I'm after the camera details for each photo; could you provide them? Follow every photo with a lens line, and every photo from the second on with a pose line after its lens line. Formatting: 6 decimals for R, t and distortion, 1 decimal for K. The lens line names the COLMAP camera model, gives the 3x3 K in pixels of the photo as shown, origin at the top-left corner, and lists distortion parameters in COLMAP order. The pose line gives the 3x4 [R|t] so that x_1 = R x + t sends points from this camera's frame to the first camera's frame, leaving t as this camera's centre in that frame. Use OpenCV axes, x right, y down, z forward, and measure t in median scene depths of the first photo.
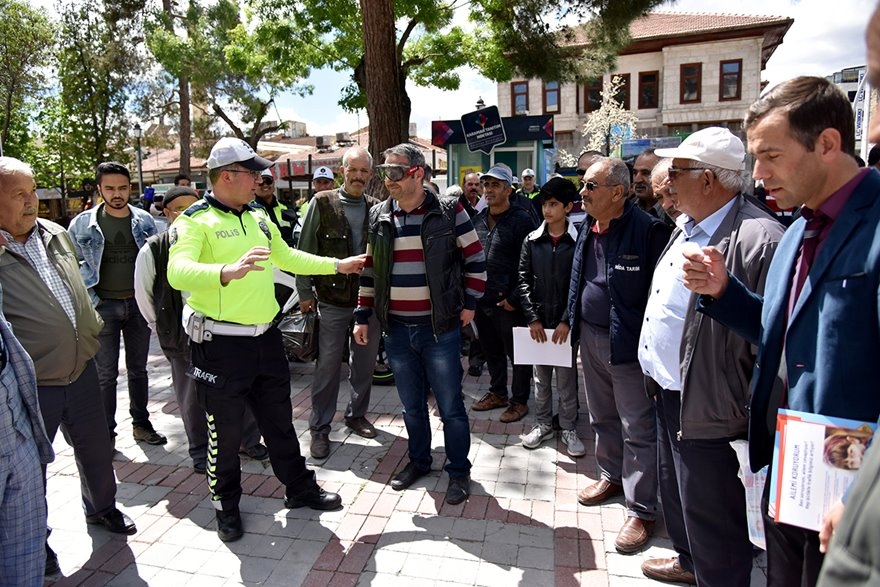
lens RADIAL K [[597.6, 0, 431.6], [0, 597.6, 297.5], [0, 0, 1]] dist [-0.024364, -0.000074]
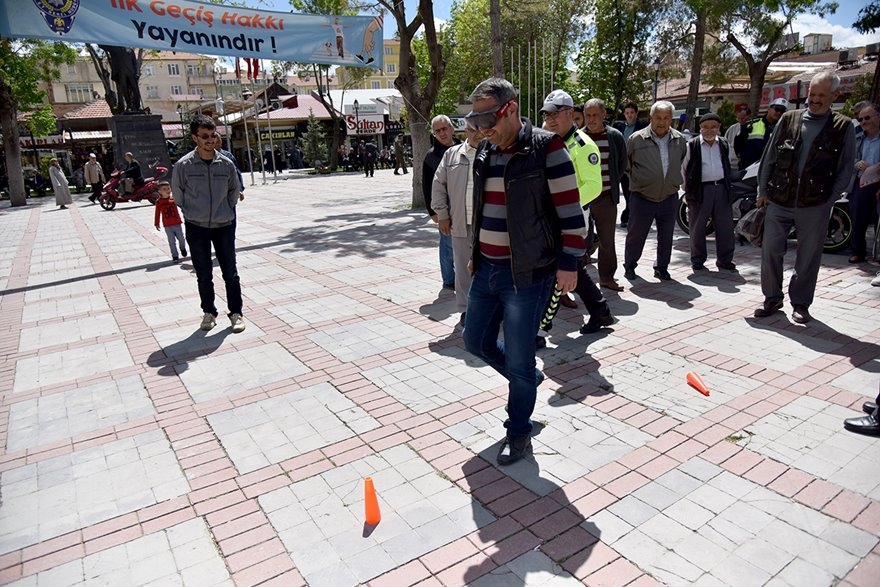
lens RADIAL K [[597.6, 0, 434.4], [0, 597.6, 288.9], [0, 0, 1]] dist [-0.024364, -0.000074]
pose [[0.717626, 0.158683, -0.678110, 0.041819], [-0.087902, 0.986547, 0.137835, 0.025895], [0.690859, -0.039307, 0.721920, -0.130617]]
